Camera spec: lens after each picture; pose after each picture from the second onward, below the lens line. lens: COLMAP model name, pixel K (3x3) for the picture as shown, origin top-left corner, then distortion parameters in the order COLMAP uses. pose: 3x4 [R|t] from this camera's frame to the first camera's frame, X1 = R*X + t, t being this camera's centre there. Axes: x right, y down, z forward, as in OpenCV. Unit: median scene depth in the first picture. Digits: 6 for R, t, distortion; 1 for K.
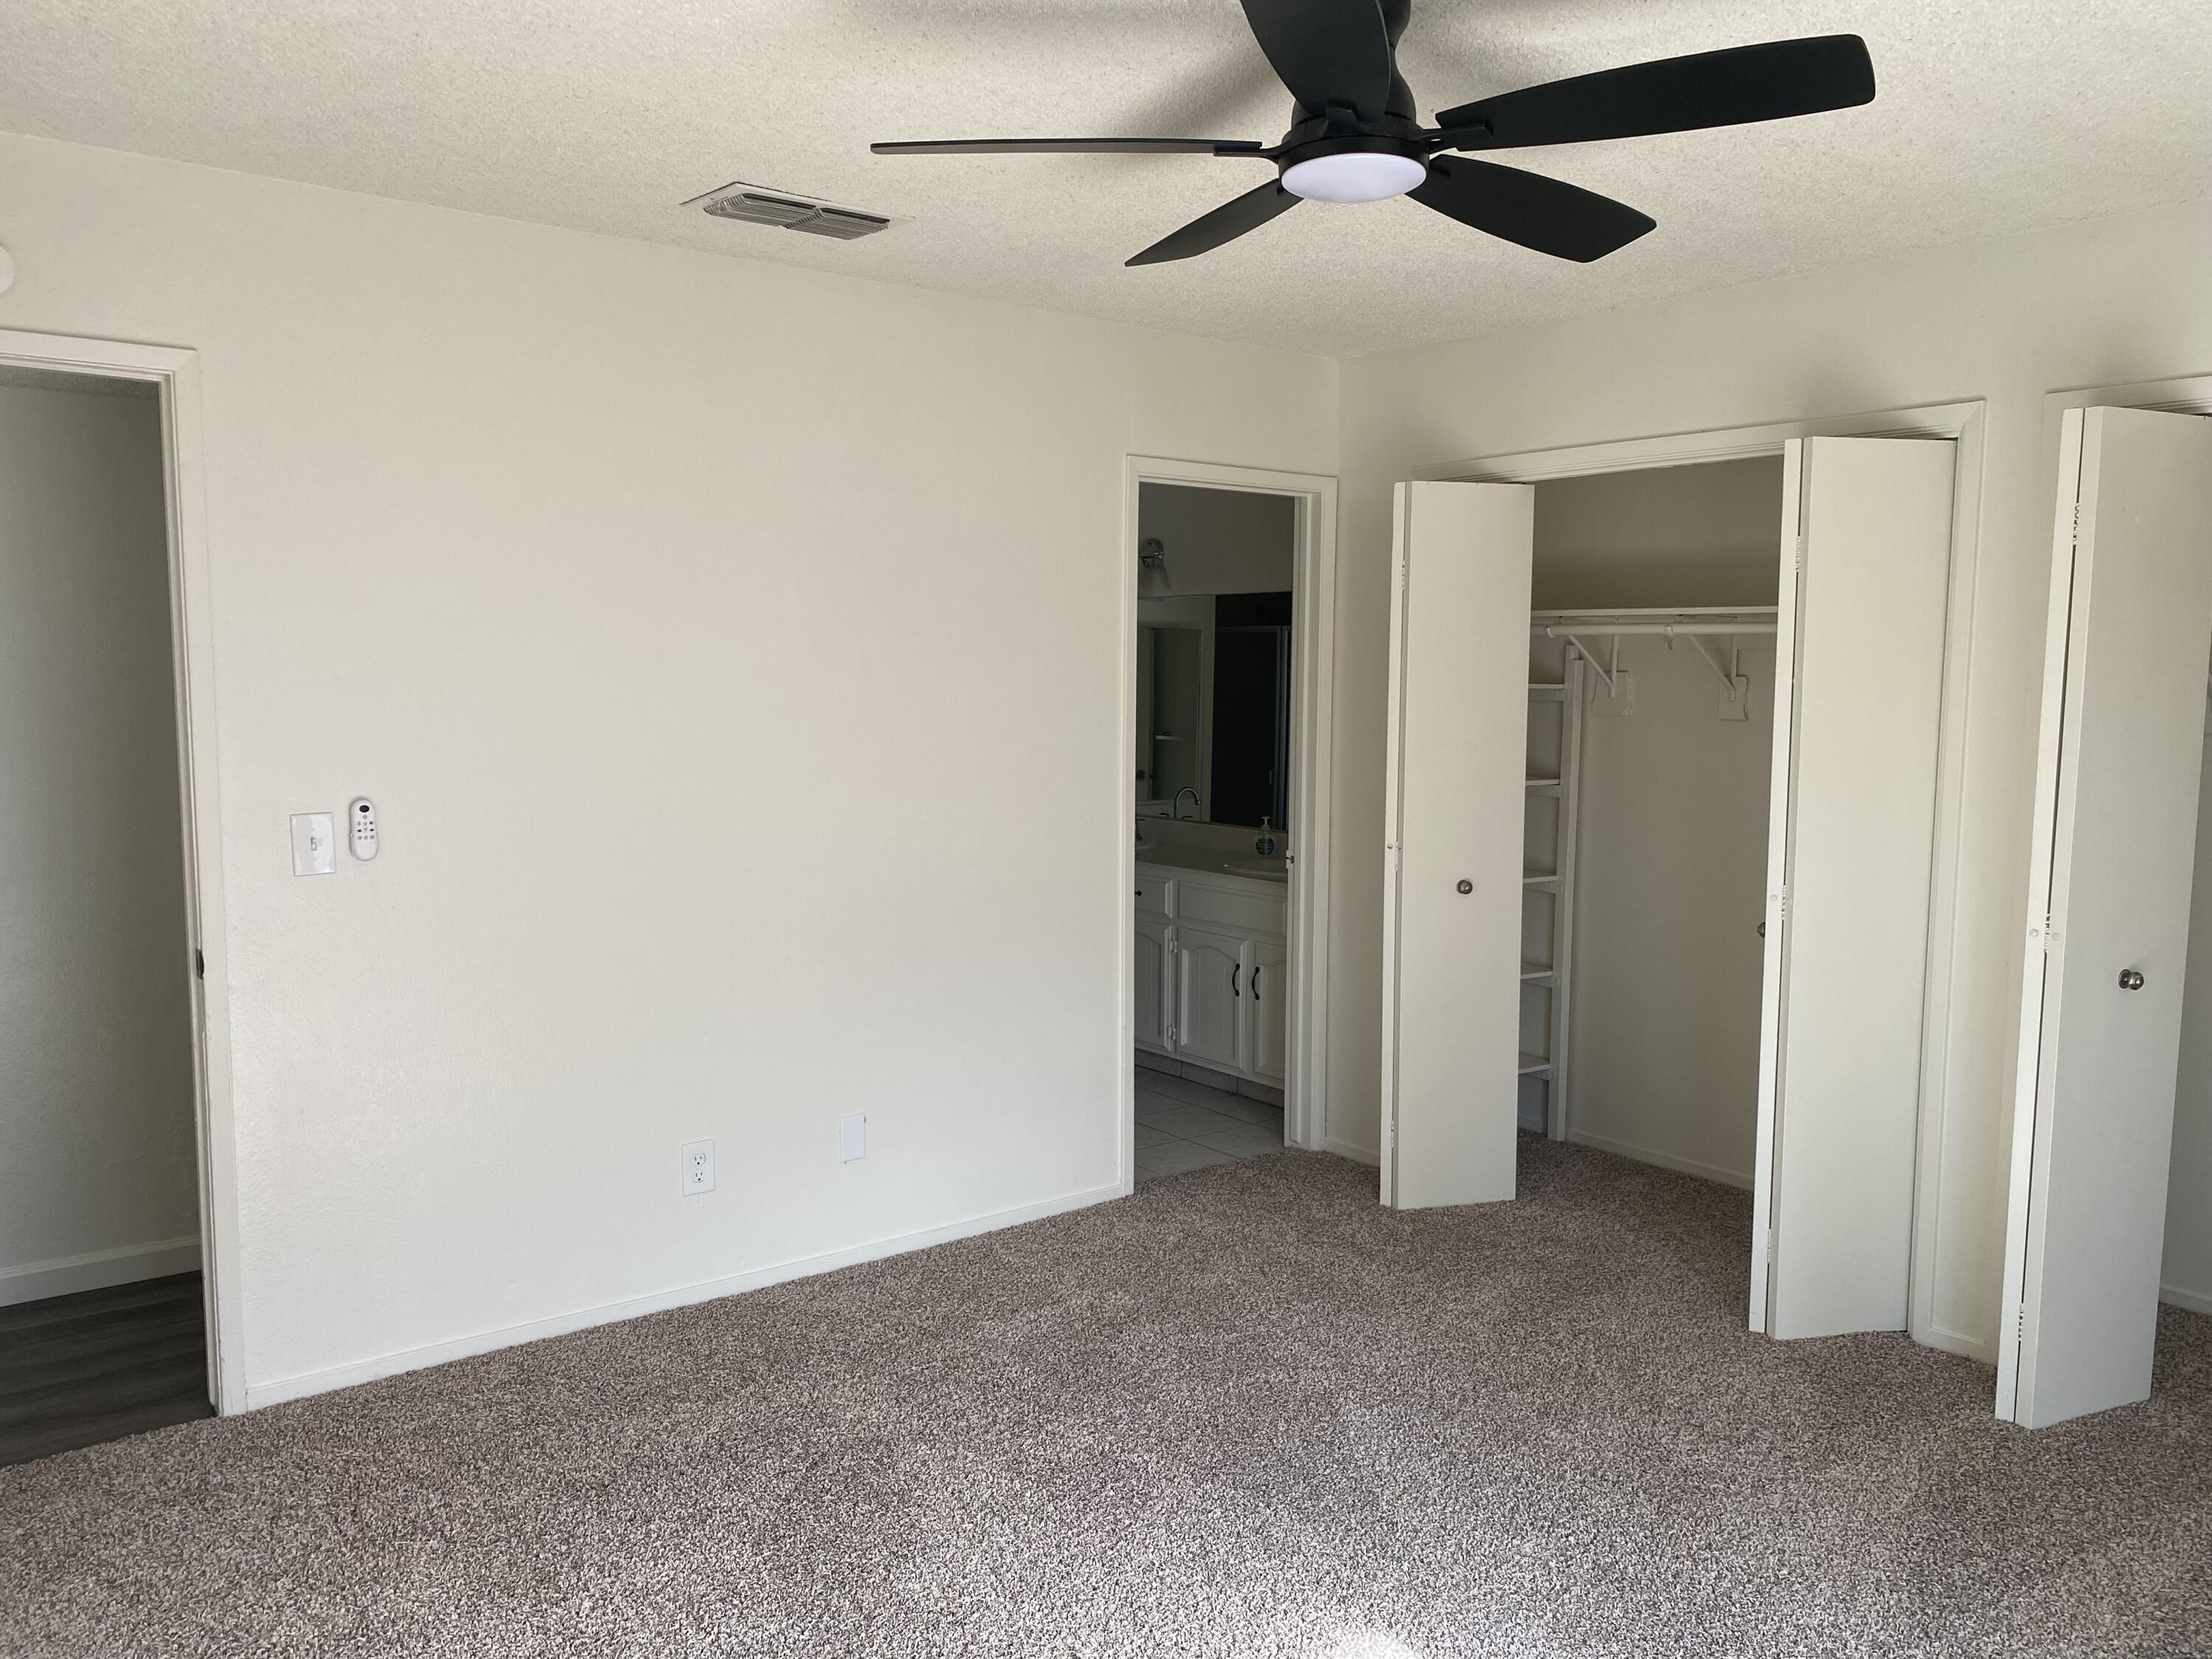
lens RADIAL K [[1712.3, 0, 1110.0], [0, 1712.3, 828.1], [0, 0, 1]] dist [0.008537, 0.006880]
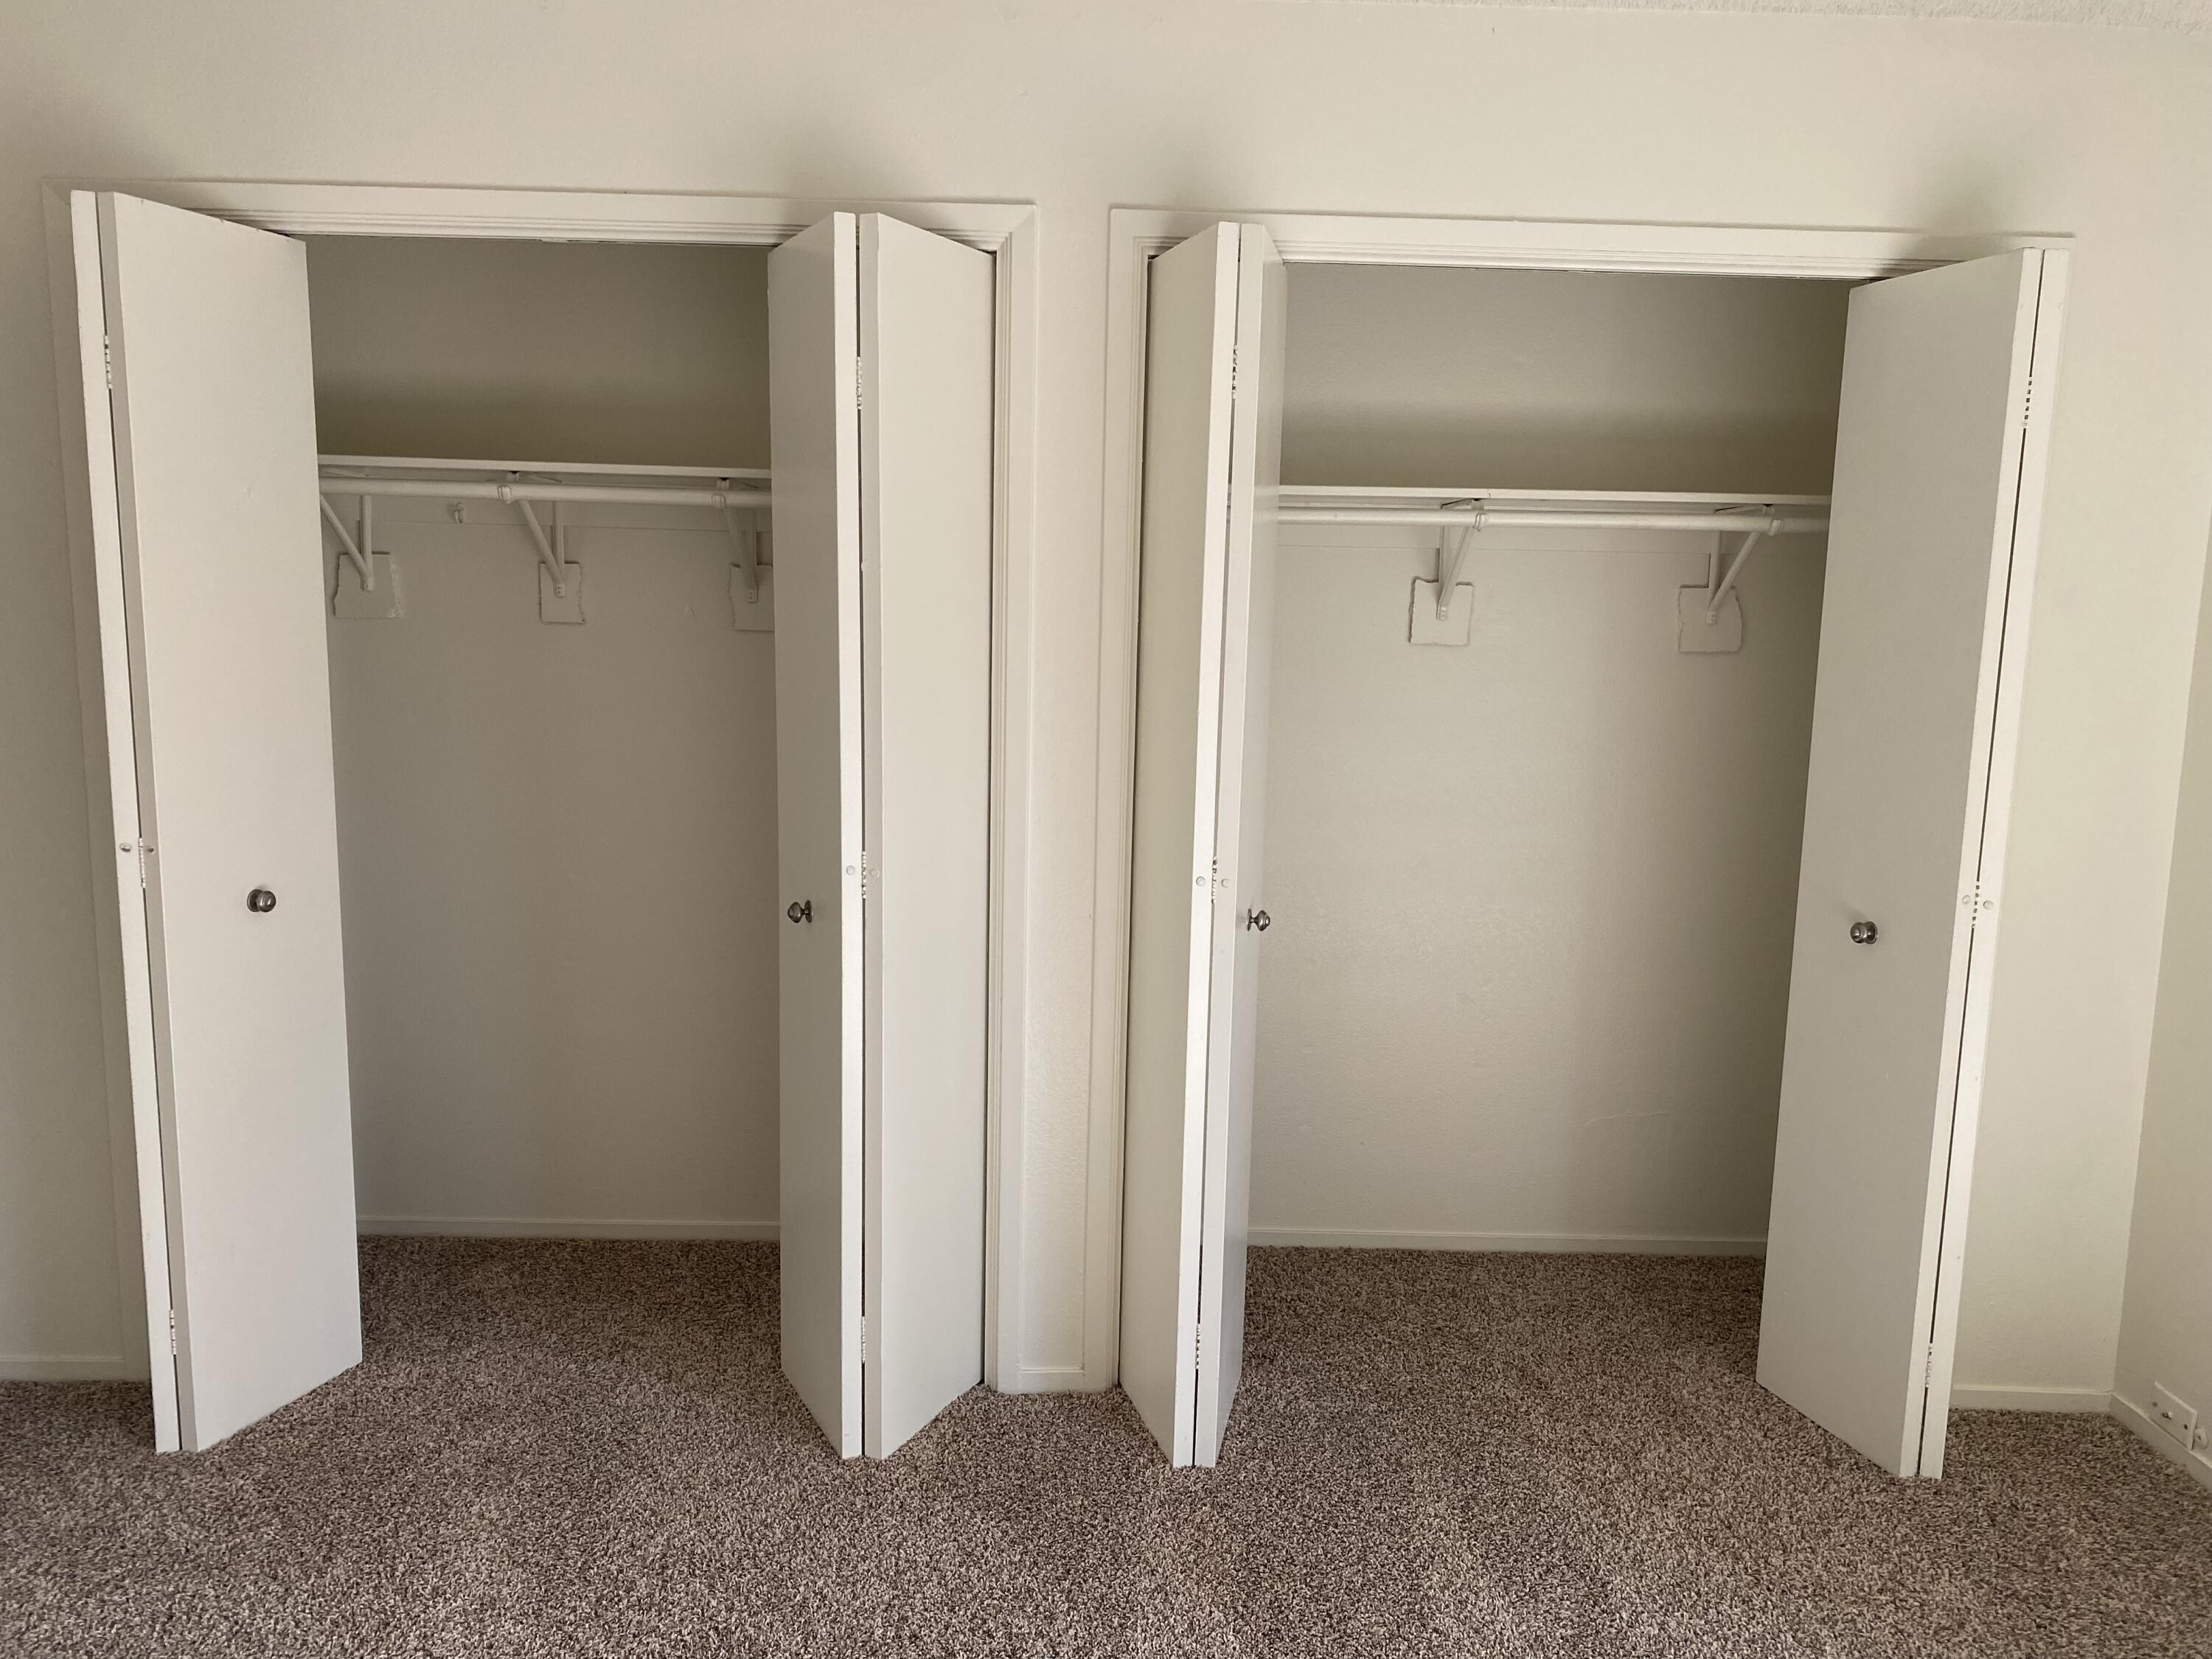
lens RADIAL K [[1712.3, 0, 1100.9], [0, 1712.3, 838.2], [0, 0, 1]] dist [0.008537, 0.006880]
pose [[0.603996, -0.107972, 0.789640, -0.092649], [0.058042, 0.994109, 0.091534, -0.026169], [-0.794871, -0.009454, 0.606704, 0.396351]]
